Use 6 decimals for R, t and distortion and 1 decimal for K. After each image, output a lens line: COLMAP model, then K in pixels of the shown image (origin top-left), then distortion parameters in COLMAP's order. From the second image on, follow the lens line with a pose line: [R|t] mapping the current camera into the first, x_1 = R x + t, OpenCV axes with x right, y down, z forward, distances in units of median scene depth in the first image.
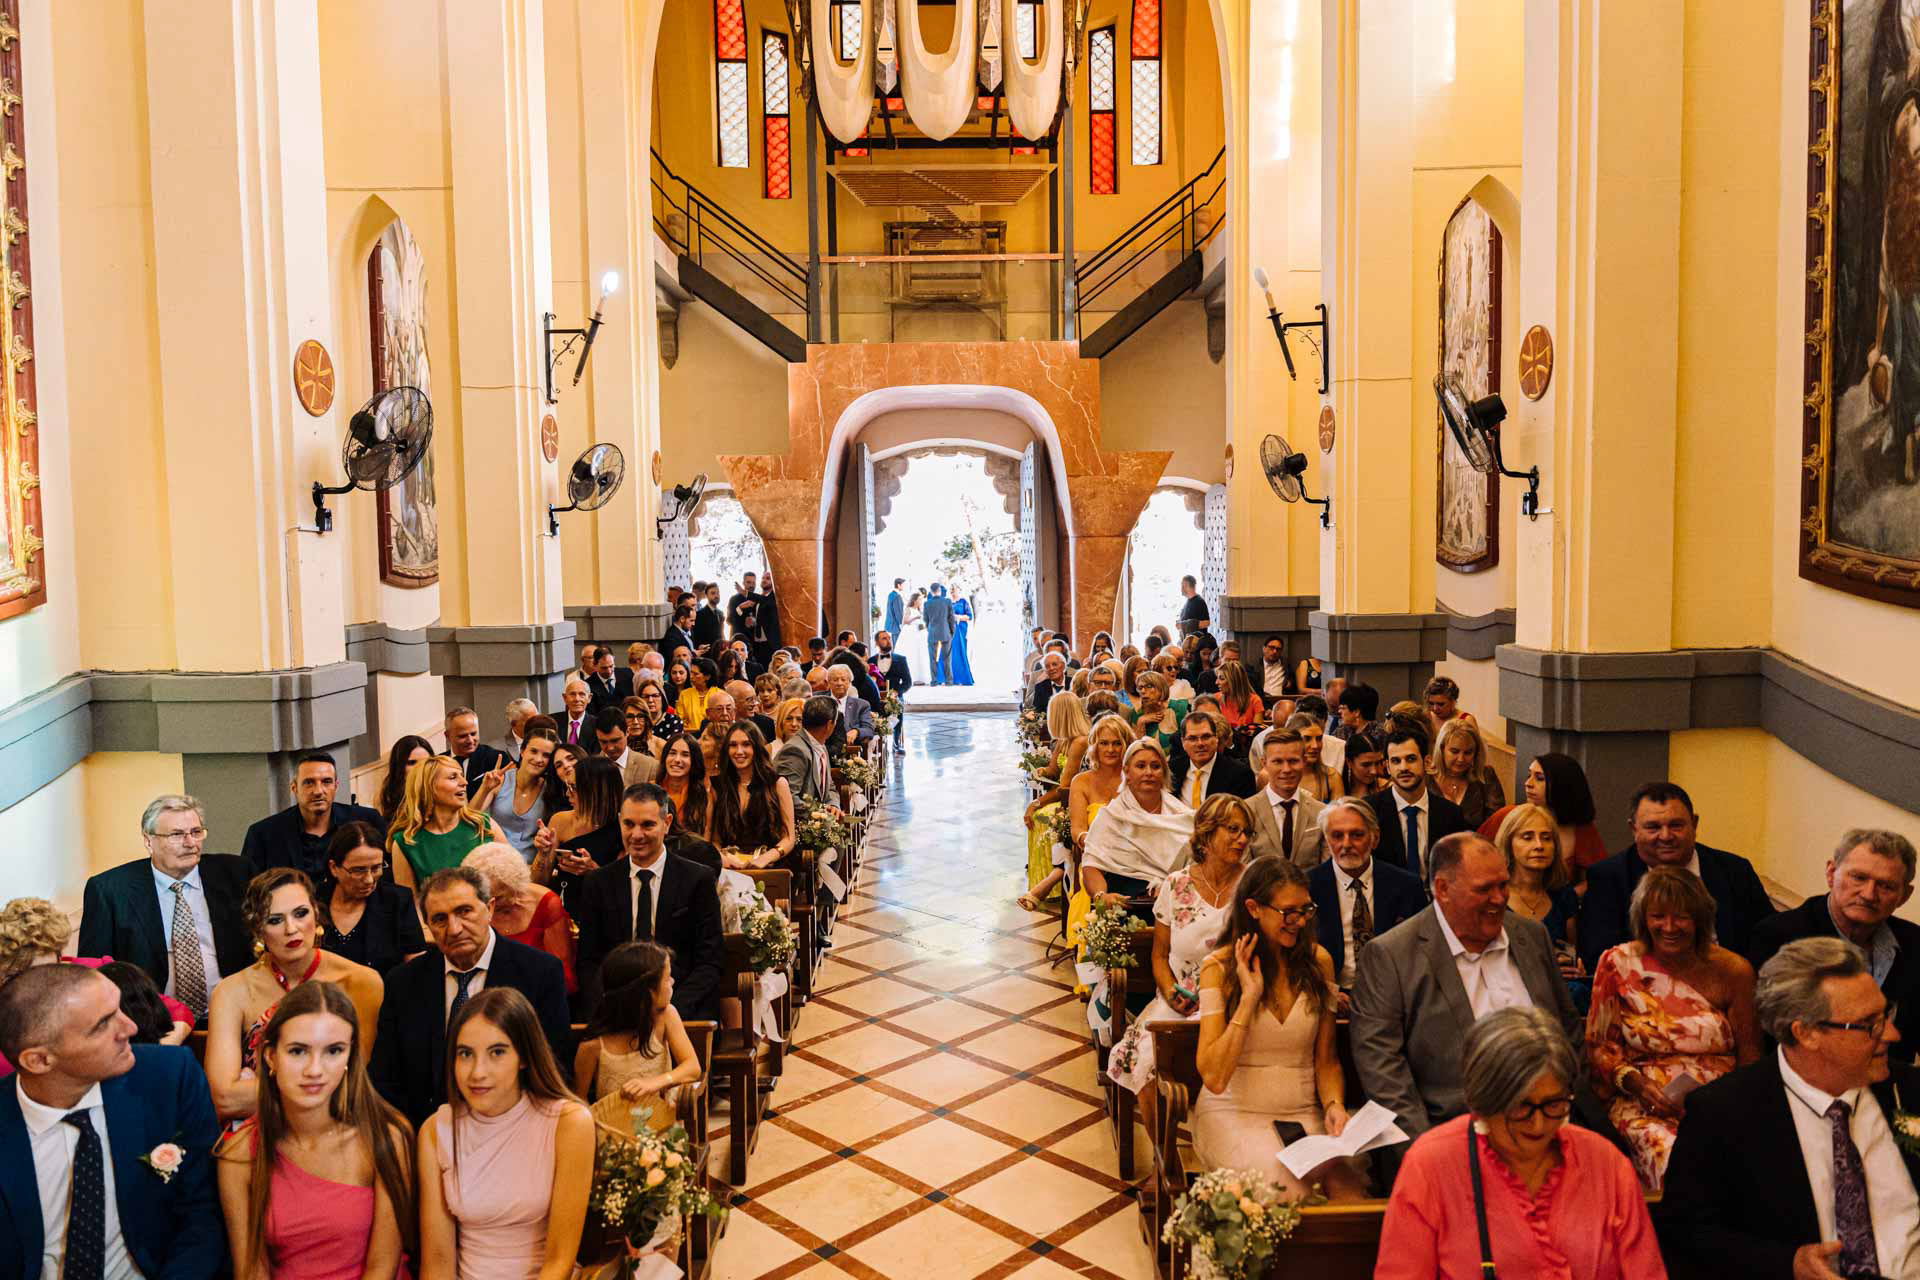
lens RADIAL K [[1297.4, 0, 1002.0], [0, 1297.4, 634.1], [0, 0, 1]] dist [-0.011031, 0.003832]
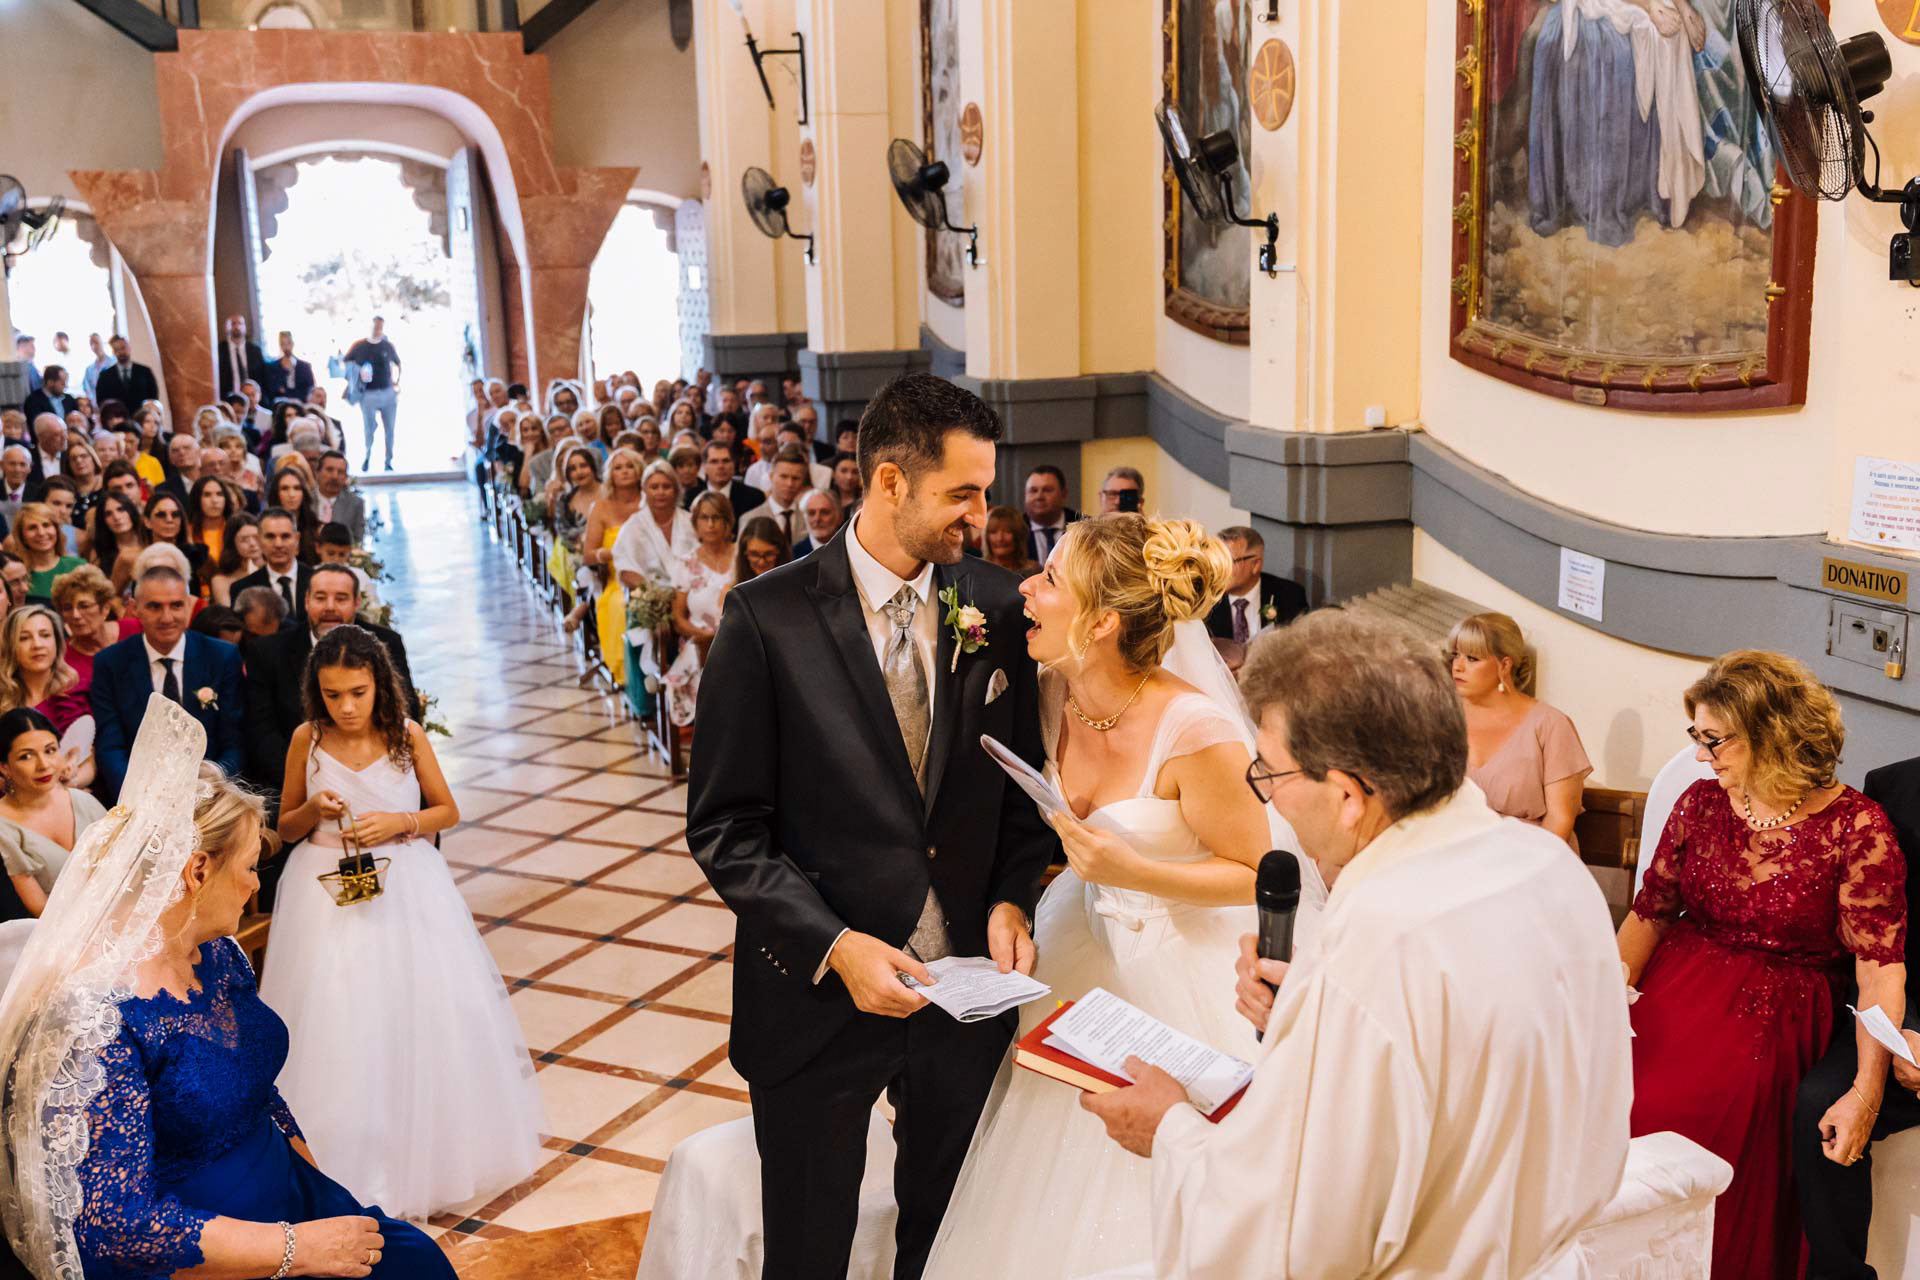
lens RADIAL K [[1953.9, 0, 956.9], [0, 1953.9, 606.6], [0, 0, 1]] dist [-0.003040, 0.000000]
pose [[0.953502, -0.065180, 0.294254, -0.095100], [0.031050, 0.992384, 0.119208, 0.003003], [-0.299783, -0.104528, 0.948264, -0.452635]]
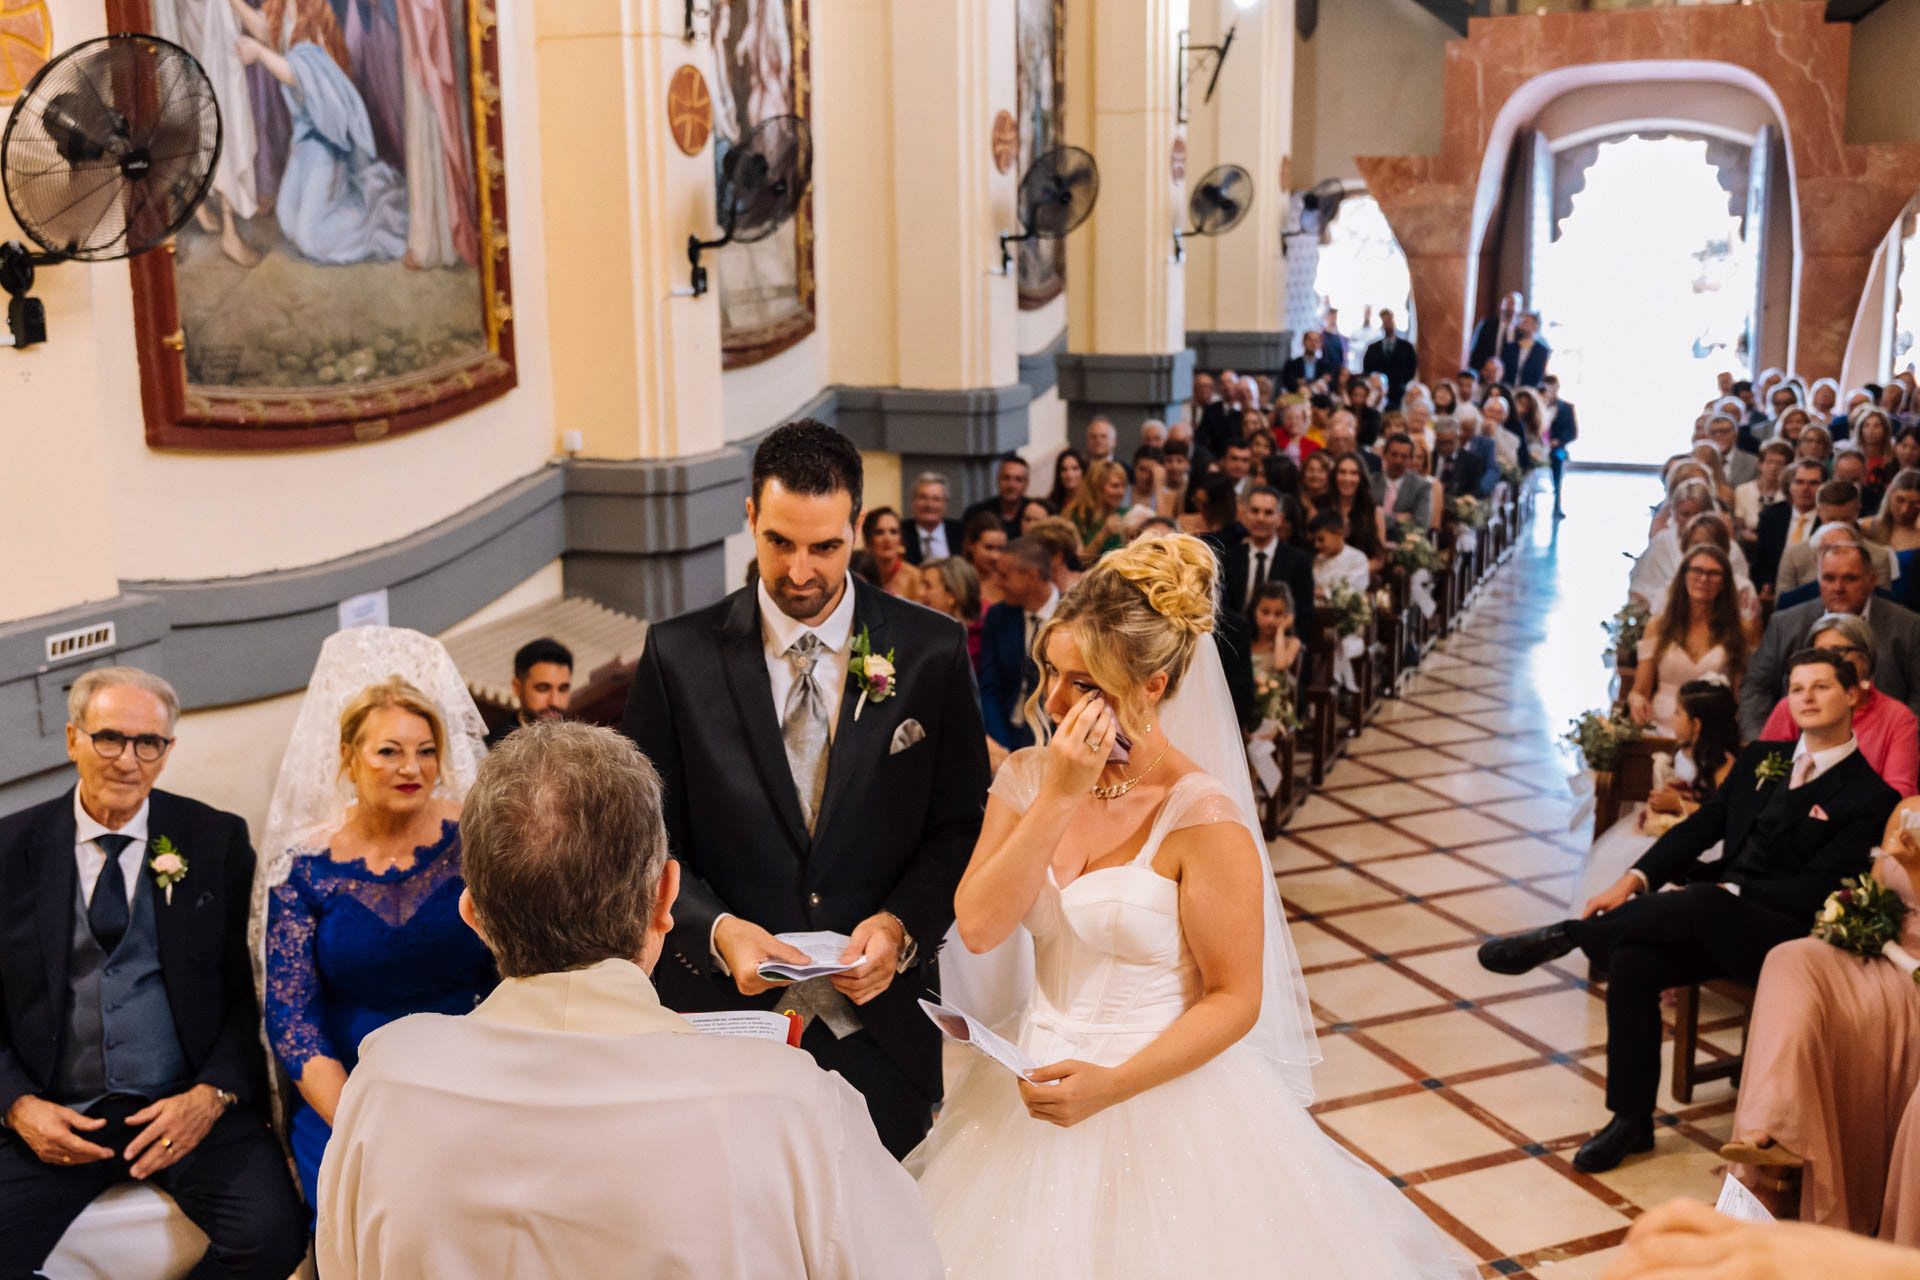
lens RADIAL K [[1953.9, 0, 947.3], [0, 1953.9, 602.5], [0, 0, 1]] dist [-0.003040, 0.000000]
pose [[0.910945, 0.077396, -0.405203, 0.112012], [-0.026657, 0.991234, 0.129404, -0.006755], [0.411666, -0.107078, 0.905022, -0.430516]]
